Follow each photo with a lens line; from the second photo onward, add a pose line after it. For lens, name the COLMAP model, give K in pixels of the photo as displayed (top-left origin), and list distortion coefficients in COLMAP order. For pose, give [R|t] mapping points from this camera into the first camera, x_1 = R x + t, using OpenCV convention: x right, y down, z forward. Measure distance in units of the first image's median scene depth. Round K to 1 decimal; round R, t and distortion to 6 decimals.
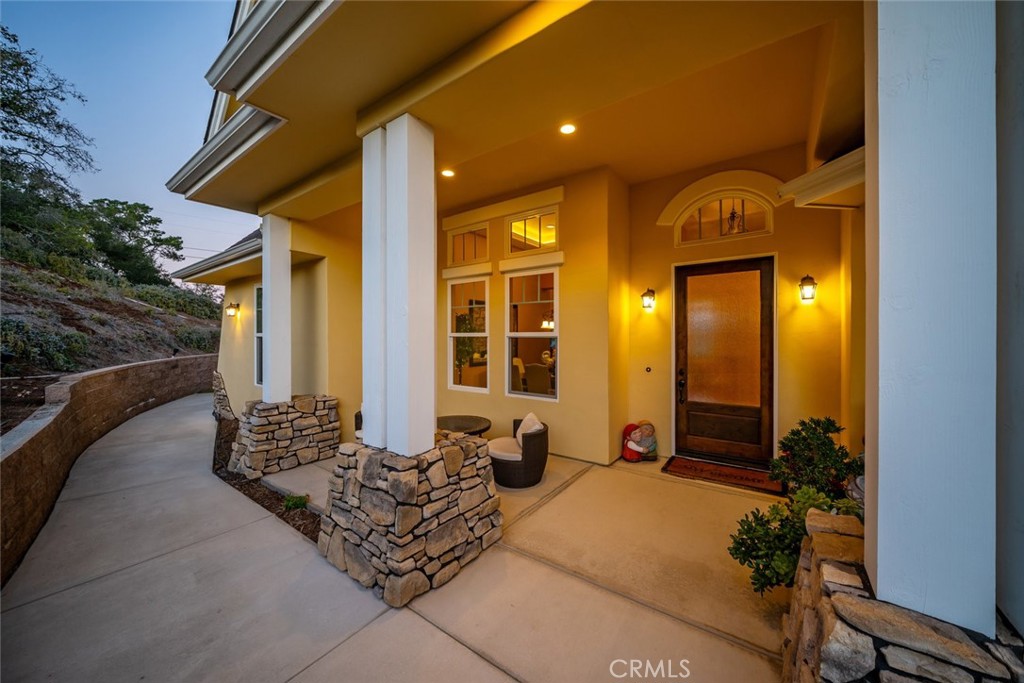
lens RADIAL K [[369.7, 0, 514.8], [0, 369.7, 335.1], [0, 0, 1]] dist [-0.001174, -0.000036]
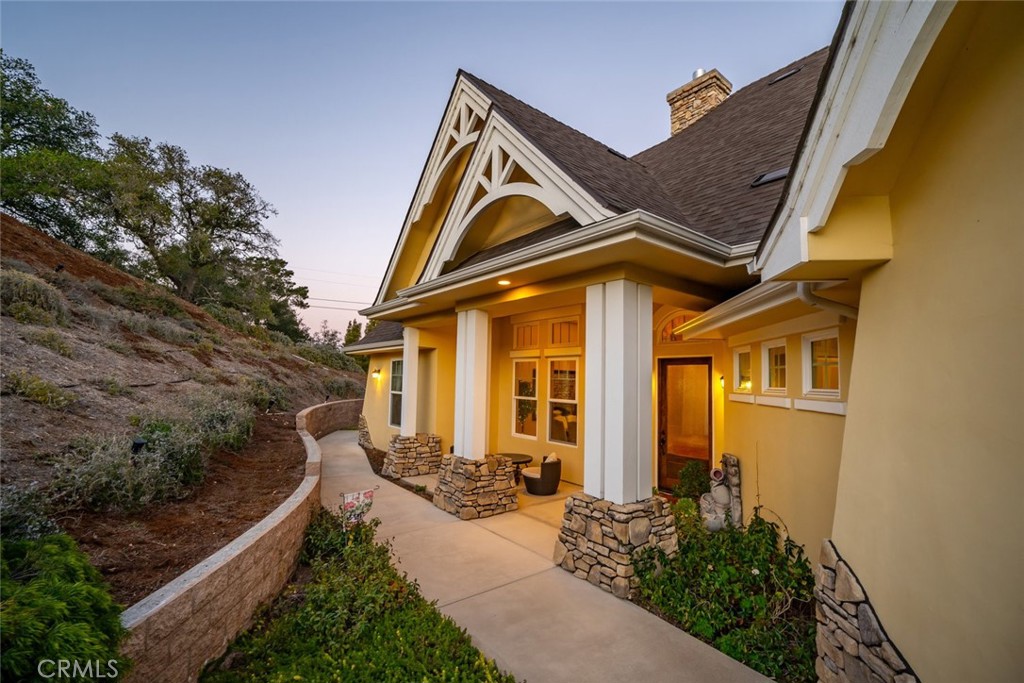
lens RADIAL K [[439.7, 0, 506.6], [0, 439.7, 355.6], [0, 0, 1]] dist [0.000303, 0.000019]
pose [[0.959599, 0.008506, -0.281244, 0.356329], [-0.024322, 0.998309, -0.052791, -0.092847], [0.280320, 0.057499, 0.958183, -0.832018]]
